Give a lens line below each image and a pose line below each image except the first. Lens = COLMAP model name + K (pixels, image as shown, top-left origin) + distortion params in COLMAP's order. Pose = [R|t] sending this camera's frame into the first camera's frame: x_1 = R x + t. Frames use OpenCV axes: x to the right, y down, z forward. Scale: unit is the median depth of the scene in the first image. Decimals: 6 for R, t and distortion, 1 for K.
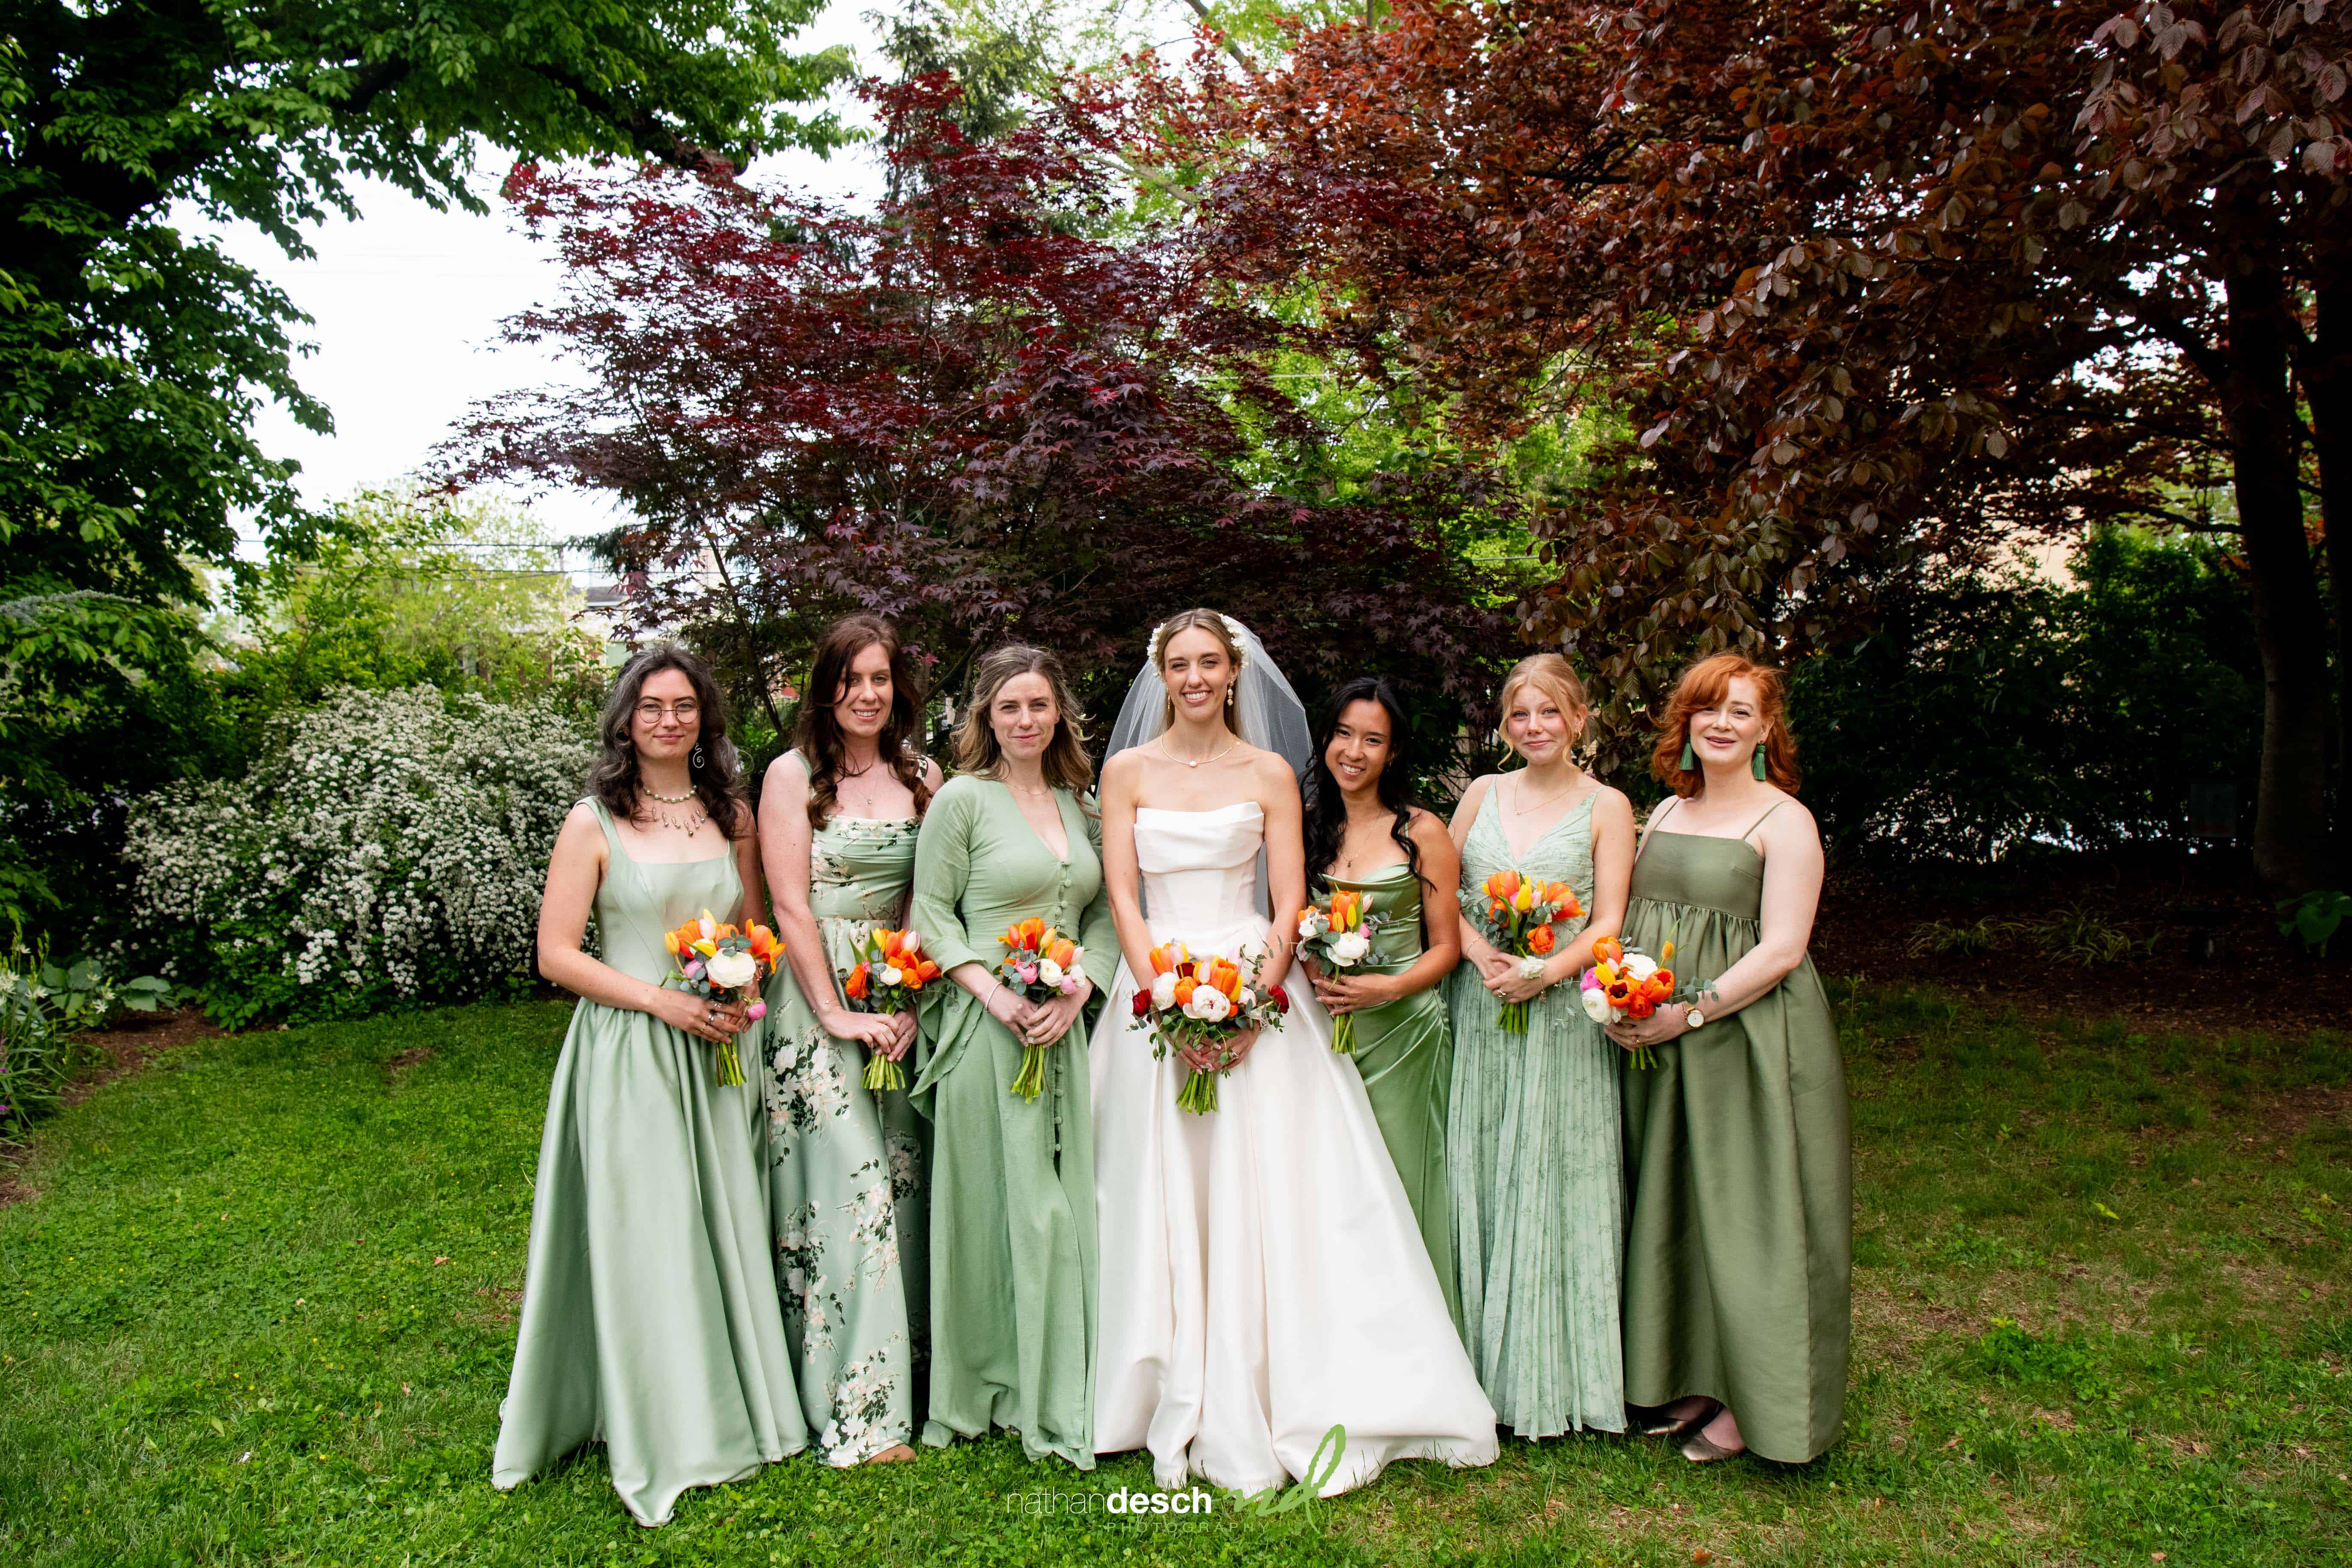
lens RADIAL K [[1872.2, 0, 1183.8], [0, 1872.2, 724.5], [0, 0, 1]] dist [-0.006266, -0.100935]
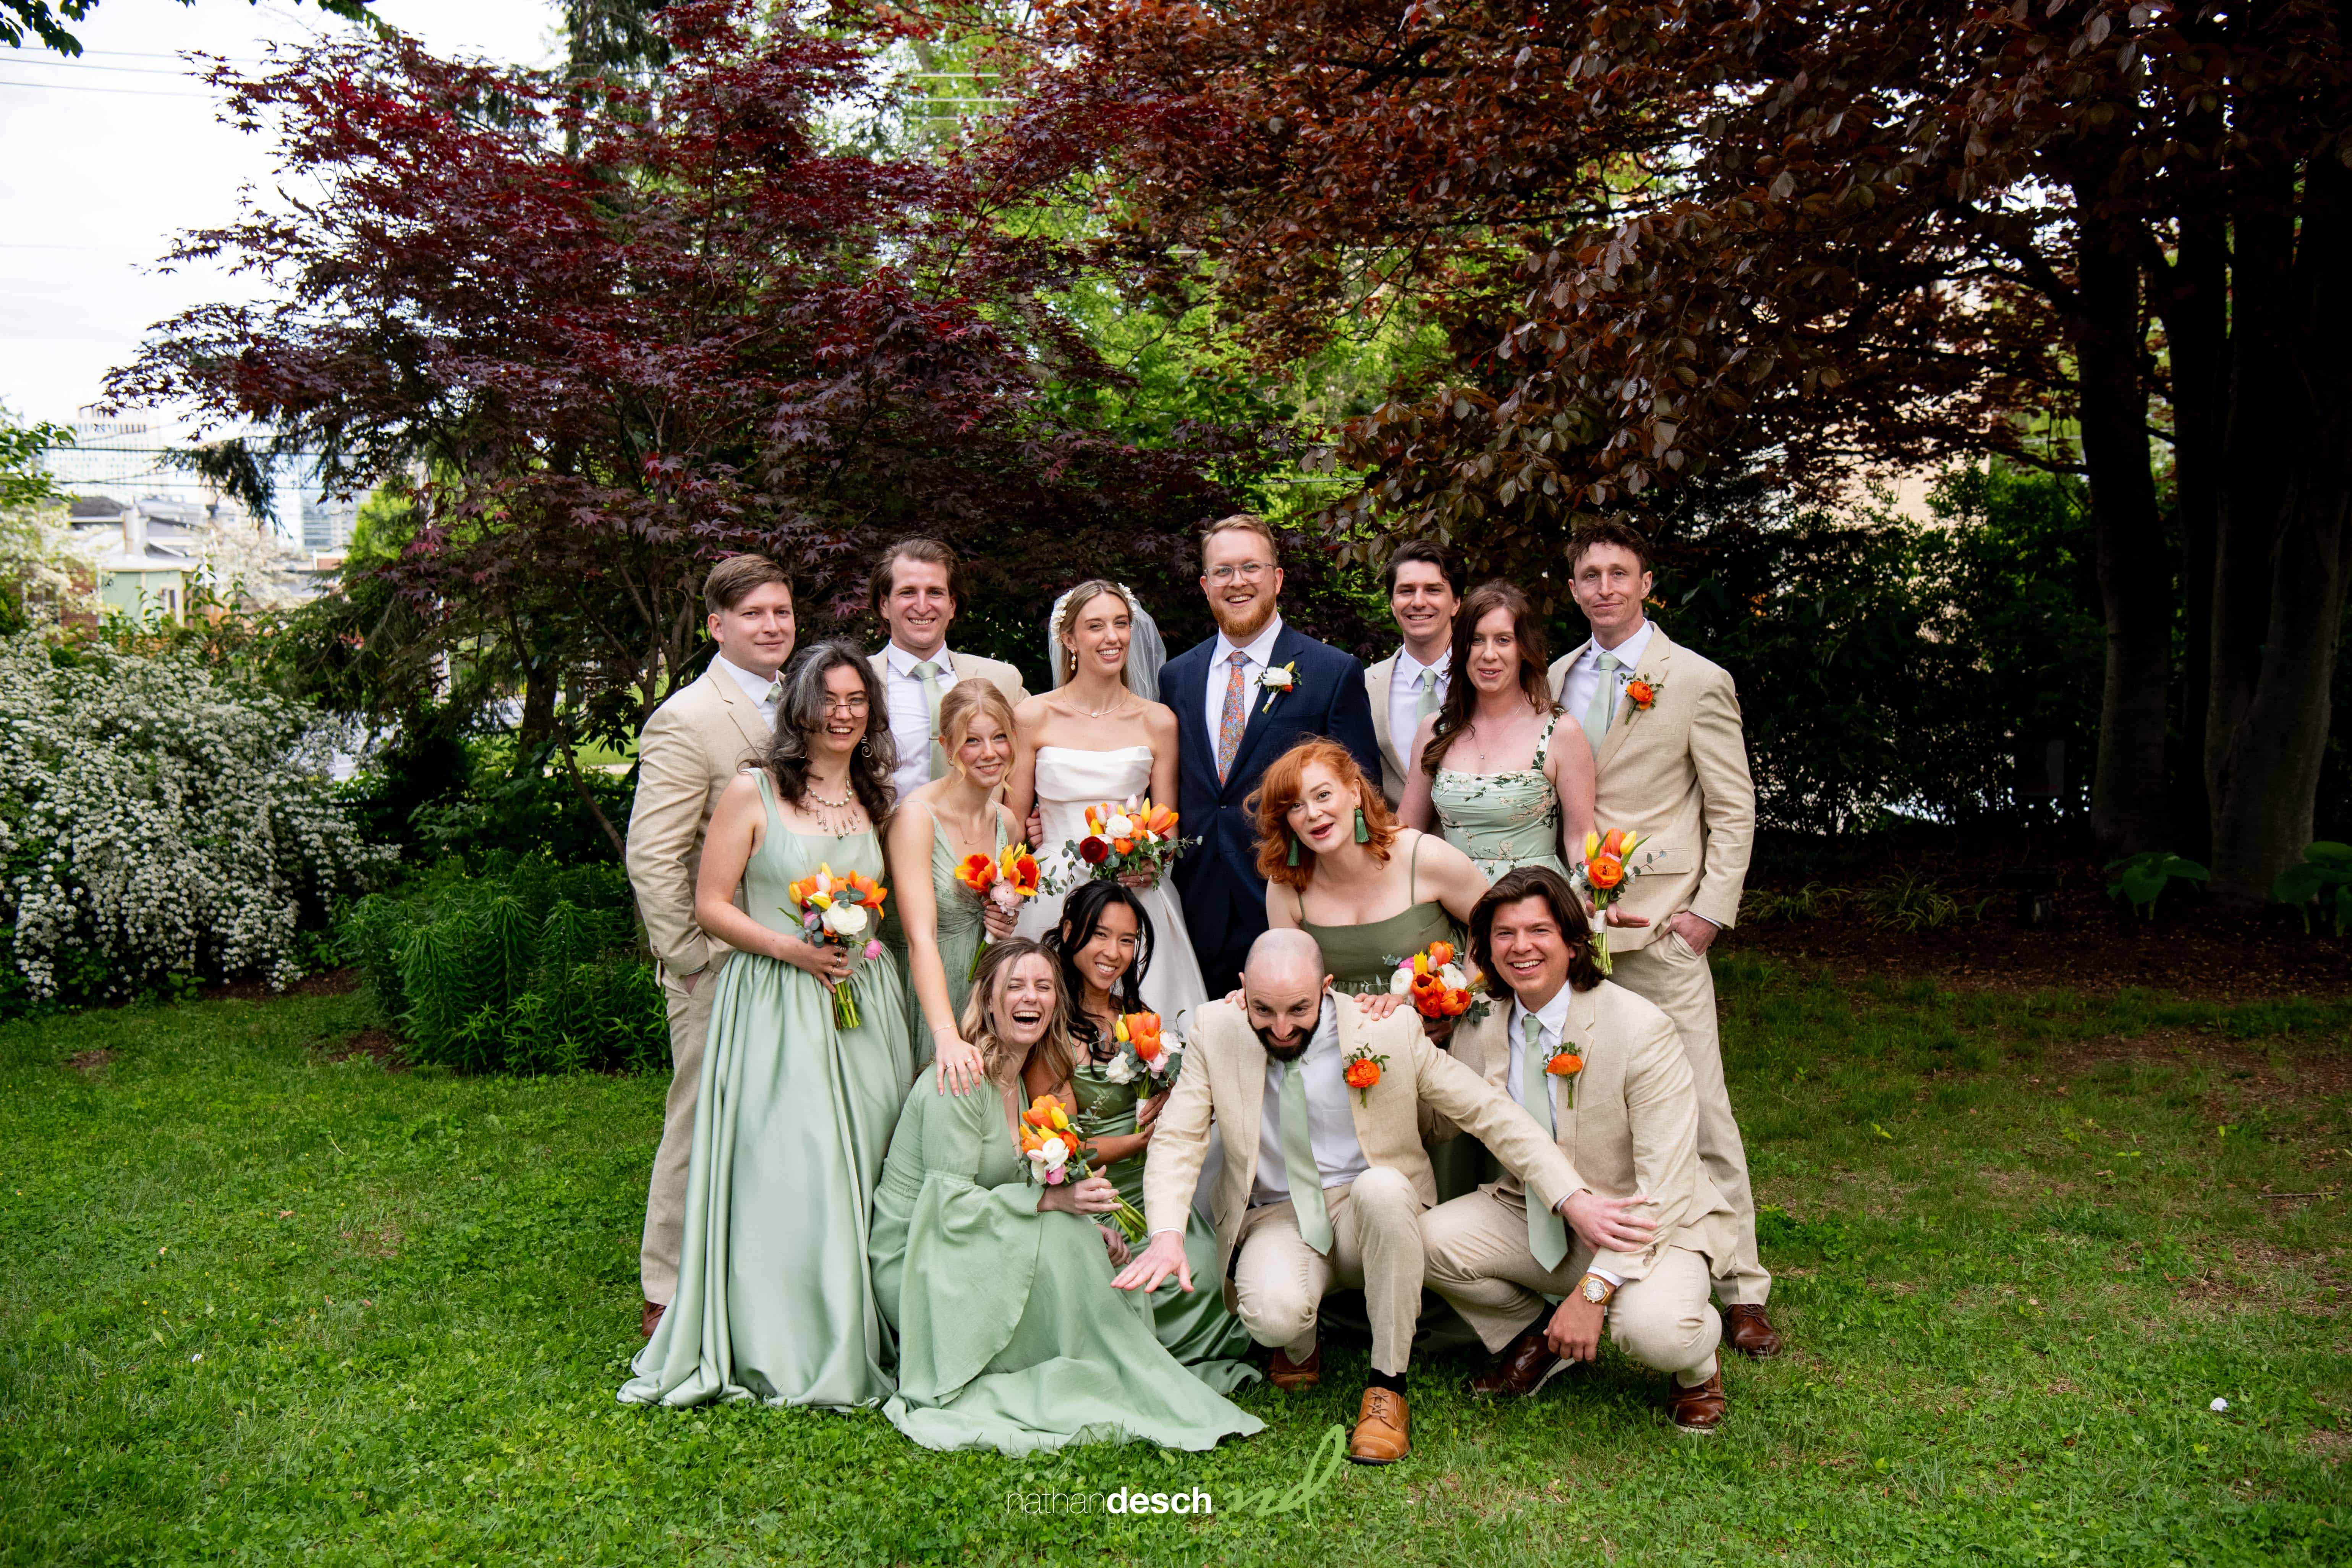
lens RADIAL K [[2412.8, 0, 1176.0], [0, 2412.8, 784.0], [0, 0, 1]] dist [0.101384, -0.010919]
pose [[0.992073, -0.006402, 0.125503, -0.041677], [0.001124, 0.999114, 0.042076, 0.000543], [-0.125662, -0.041602, 0.991201, -0.172047]]
